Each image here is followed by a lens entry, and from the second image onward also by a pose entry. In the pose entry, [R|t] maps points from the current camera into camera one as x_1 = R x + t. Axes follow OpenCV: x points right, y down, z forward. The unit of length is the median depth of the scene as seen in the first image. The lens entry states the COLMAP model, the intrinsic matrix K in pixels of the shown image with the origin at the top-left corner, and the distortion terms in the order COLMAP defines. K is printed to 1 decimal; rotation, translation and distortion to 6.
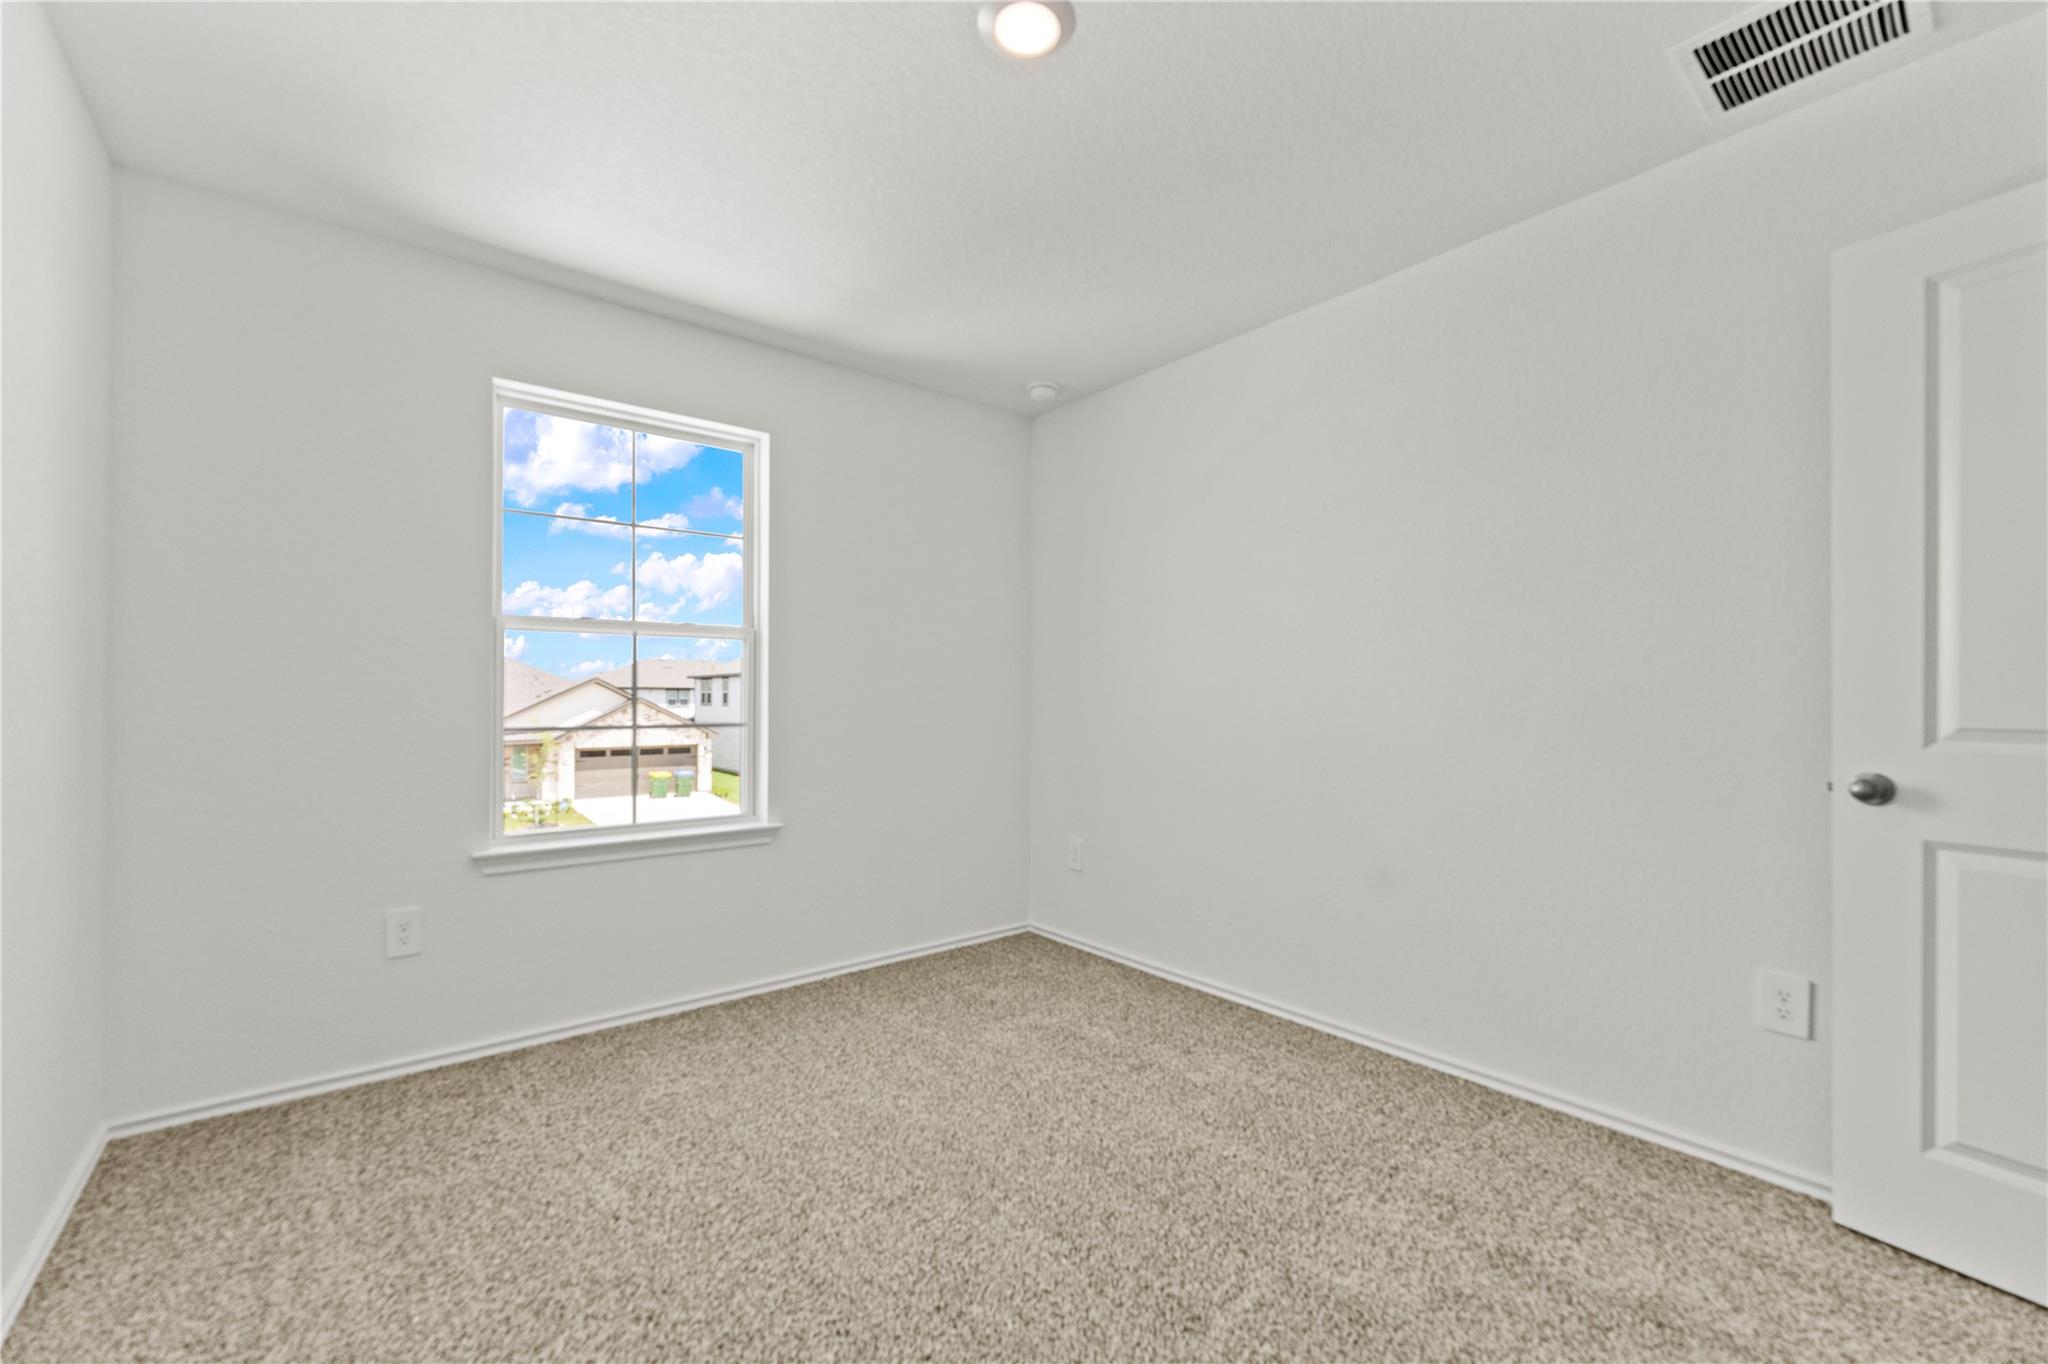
lens RADIAL K [[844.5, 0, 1068.1], [0, 844.5, 702.6], [0, 0, 1]] dist [0.002665, -0.000498]
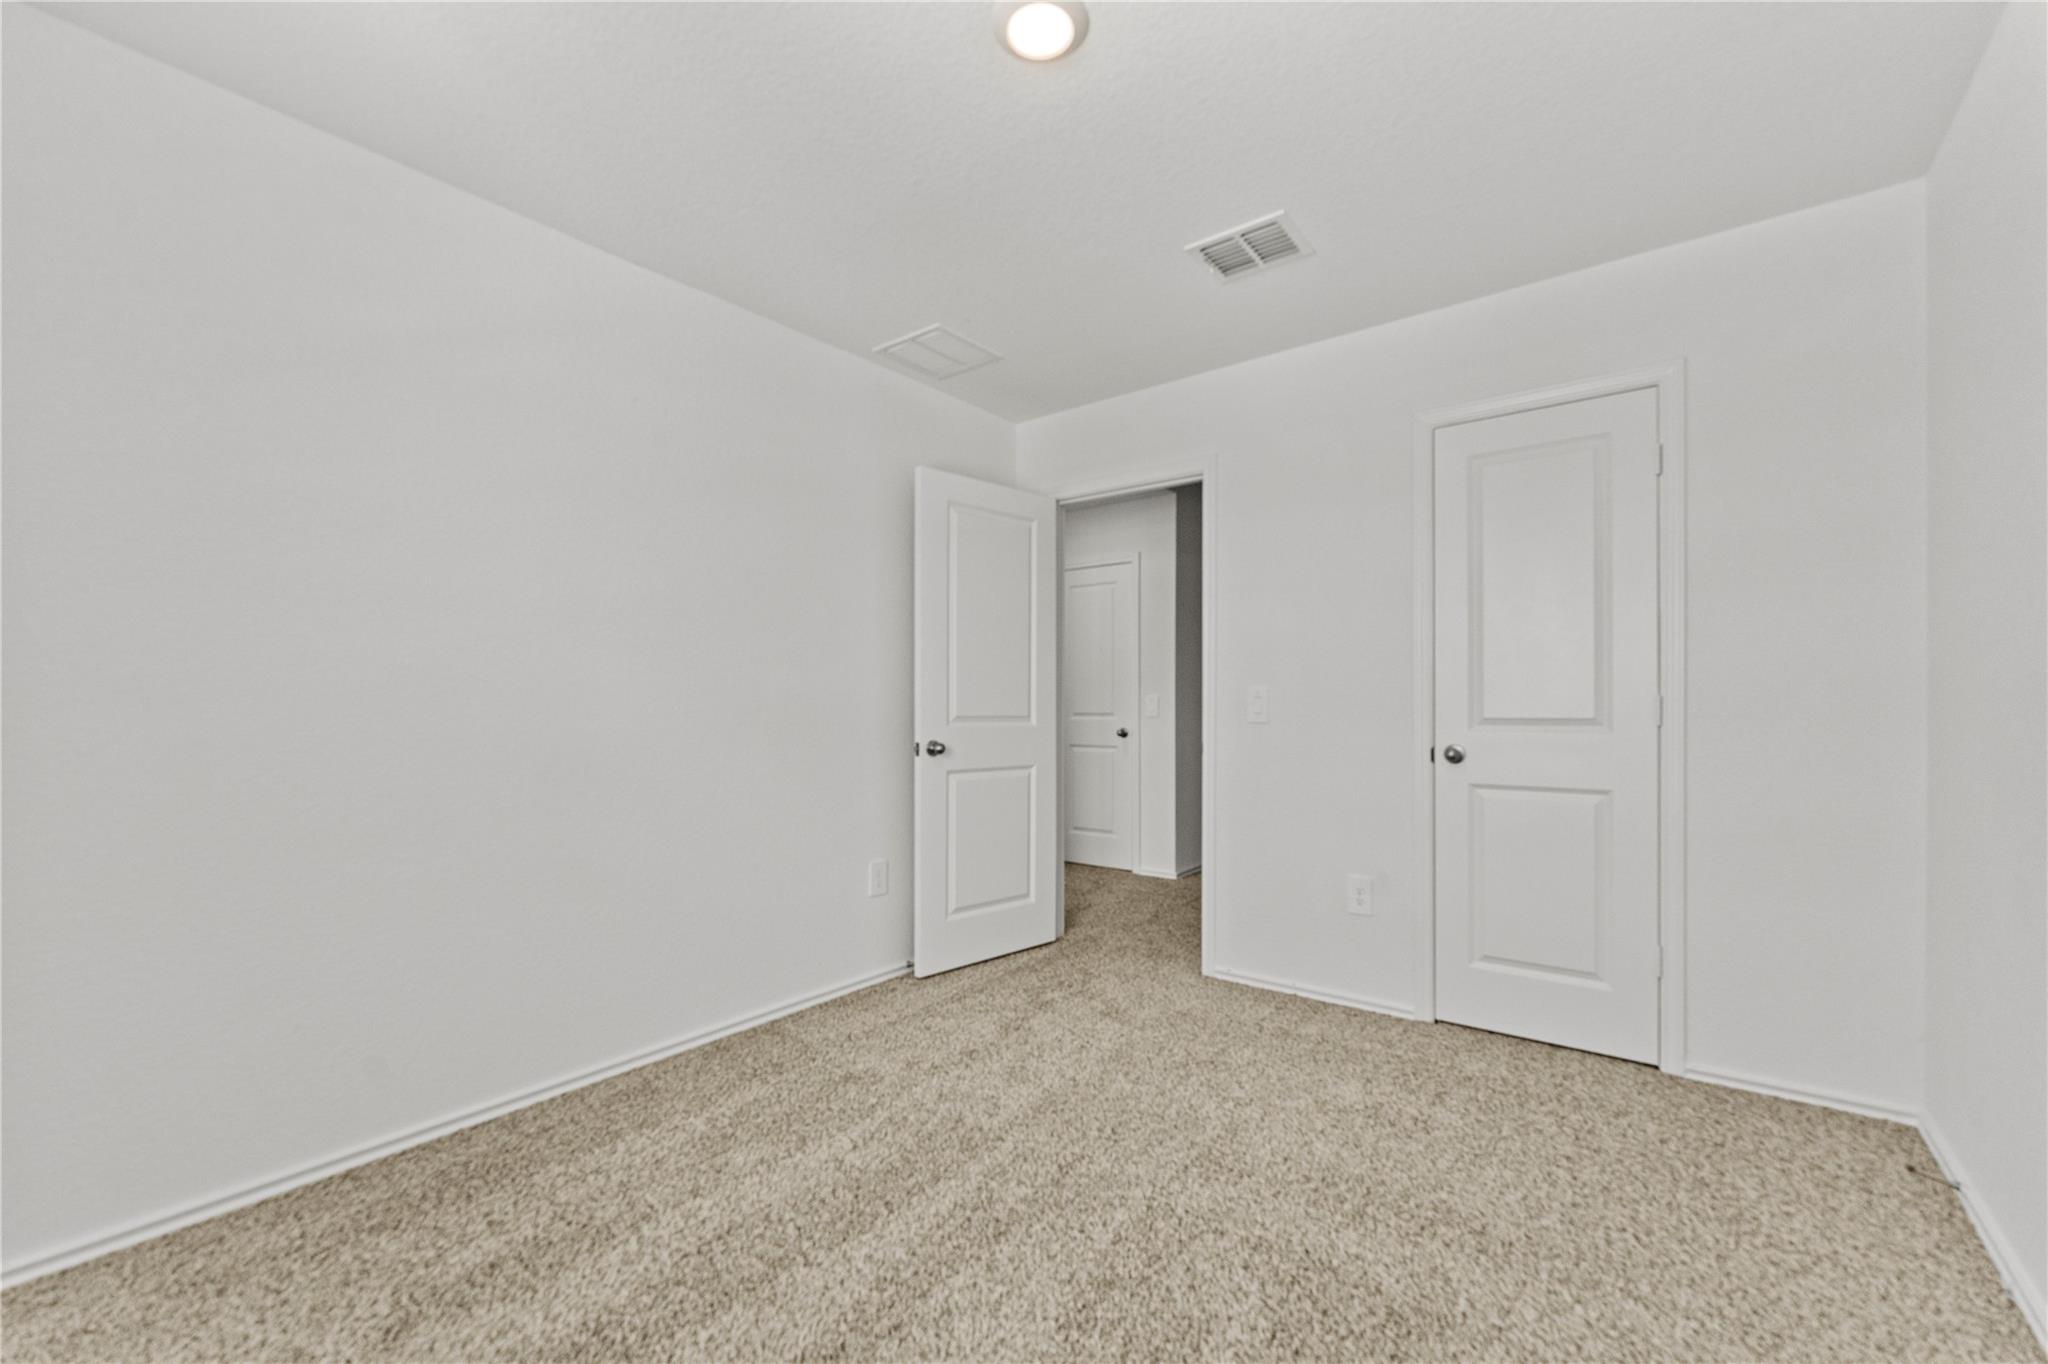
lens RADIAL K [[844.5, 0, 1020.8], [0, 844.5, 690.2], [0, 0, 1]] dist [0.002665, -0.000498]
pose [[-0.194394, 0.006561, 0.980902, -0.932288], [-0.004580, 0.999961, -0.007596, -0.017969], [-0.980913, -0.005969, -0.194356, 1.068040]]
